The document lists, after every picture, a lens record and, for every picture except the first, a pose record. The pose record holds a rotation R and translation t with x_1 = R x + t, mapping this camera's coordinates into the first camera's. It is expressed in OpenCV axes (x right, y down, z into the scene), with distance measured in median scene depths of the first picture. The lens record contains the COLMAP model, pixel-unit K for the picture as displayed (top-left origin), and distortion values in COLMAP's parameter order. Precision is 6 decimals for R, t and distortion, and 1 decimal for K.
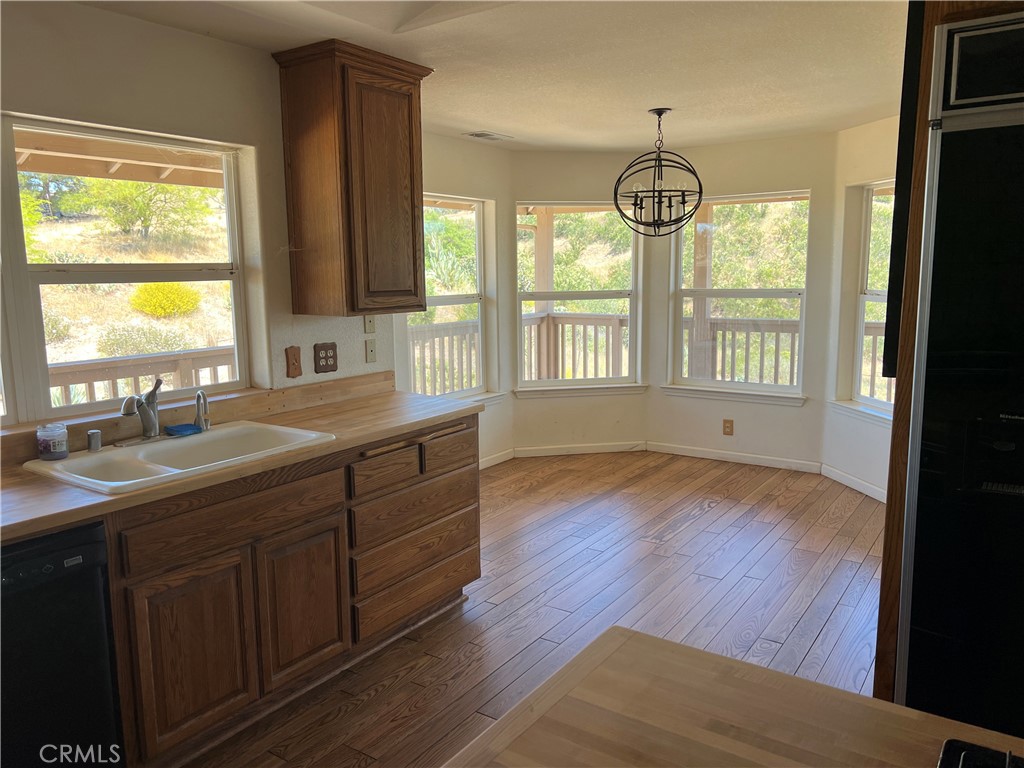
lens RADIAL K [[772.5, 0, 514.4], [0, 772.5, 388.2], [0, 0, 1]] dist [0.070343, -0.069619]
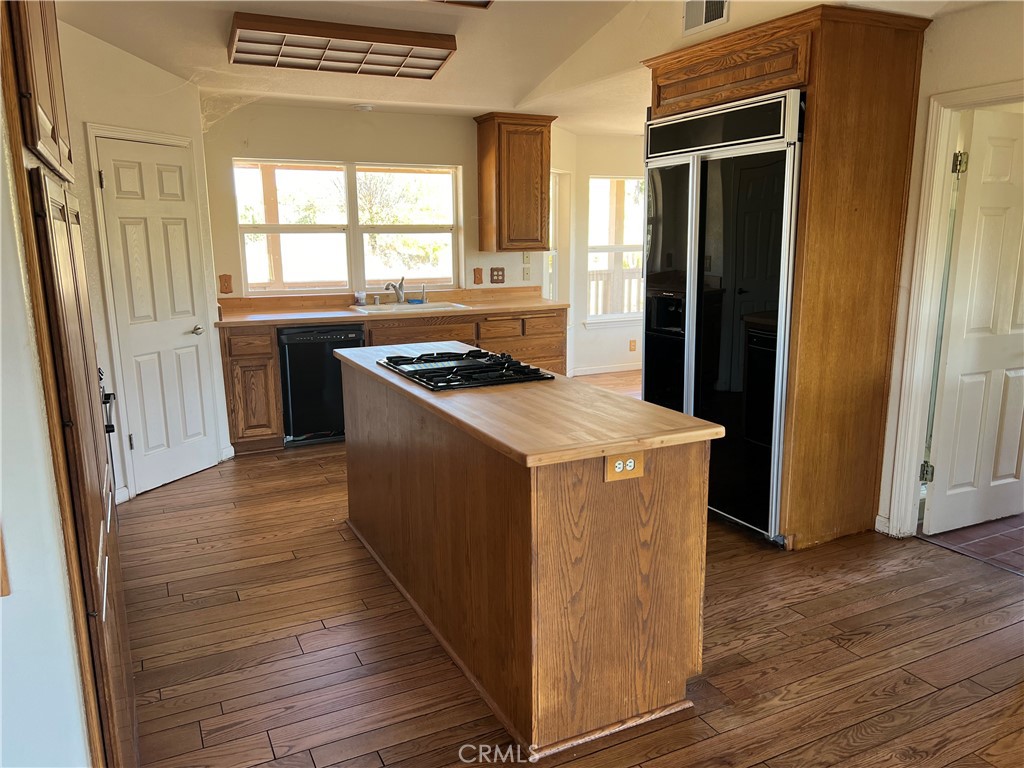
lens RADIAL K [[772.5, 0, 511.5], [0, 772.5, 389.2], [0, 0, 1]] dist [0.070343, -0.069619]
pose [[0.875234, 0.103002, -0.472606, 0.755863], [-0.077367, 0.994295, 0.073424, 0.102582], [0.477473, -0.027699, 0.878210, -0.687247]]
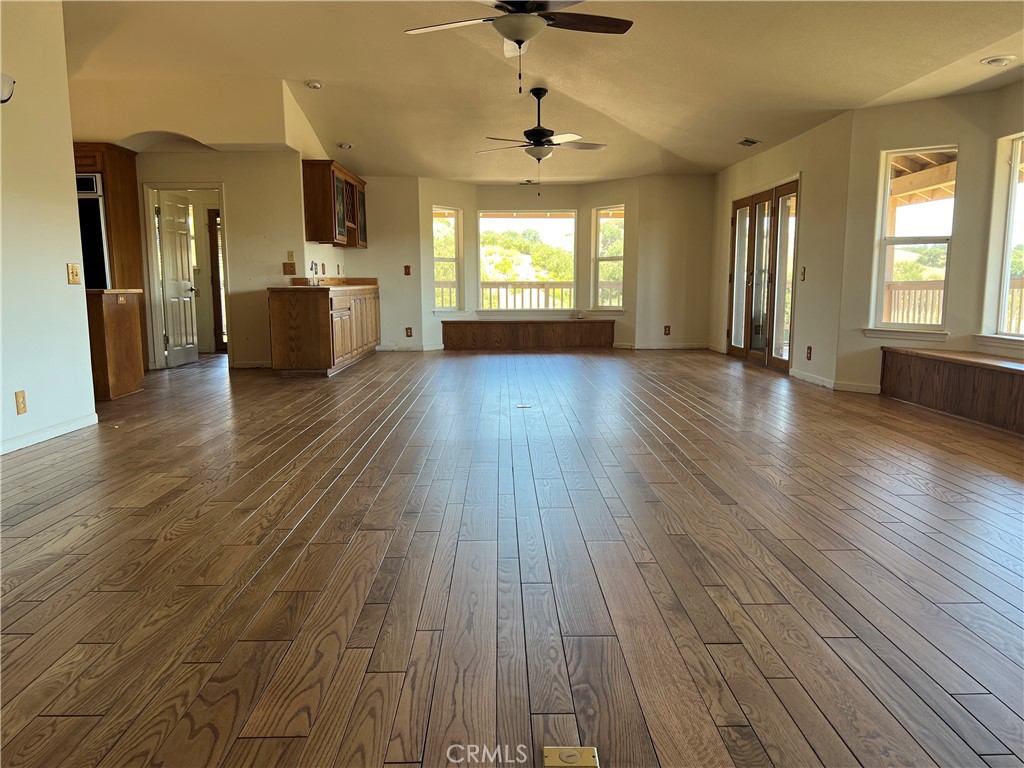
lens RADIAL K [[772.5, 0, 512.6], [0, 772.5, 384.3], [0, 0, 1]] dist [0.070343, -0.069619]
pose [[0.817817, -0.062419, 0.572084, 0.183258], [0.080095, 0.996771, -0.005744, 0.524266], [-0.569878, 0.050519, 0.820175, -2.283086]]
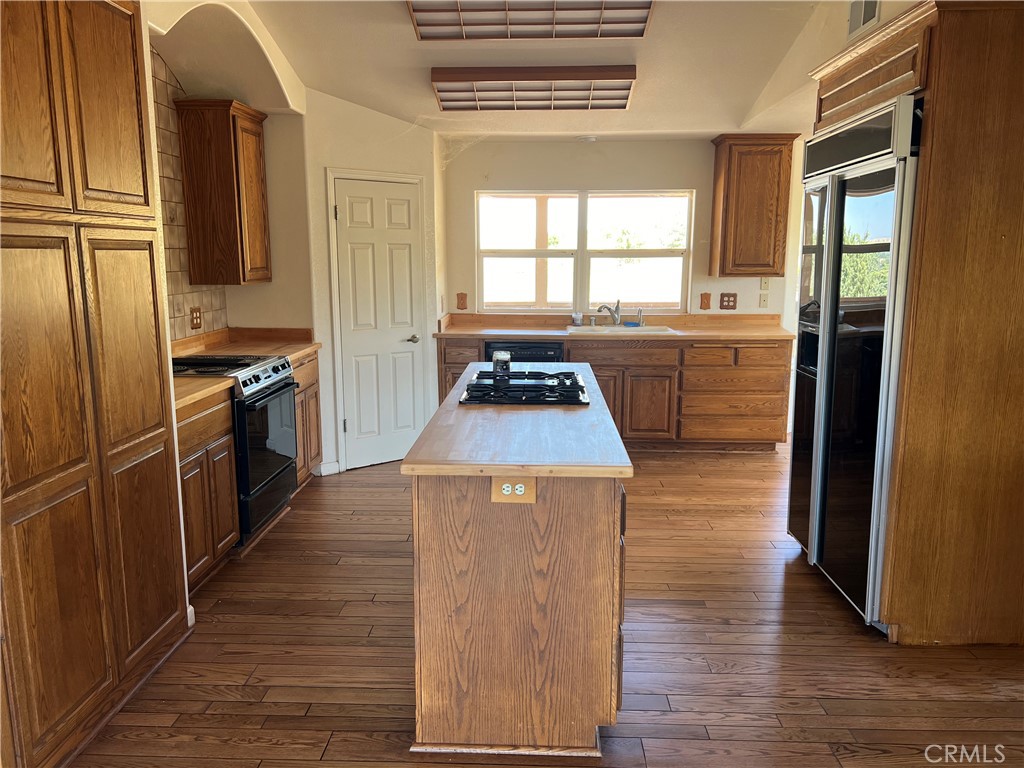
lens RADIAL K [[772.5, 0, 506.4], [0, 772.5, 388.8], [0, 0, 1]] dist [0.070343, -0.069619]
pose [[0.537577, 0.159565, -0.827979, 1.080390], [-0.138305, 0.985319, 0.100091, 0.054944], [0.831795, 0.060708, 0.551754, -0.437431]]
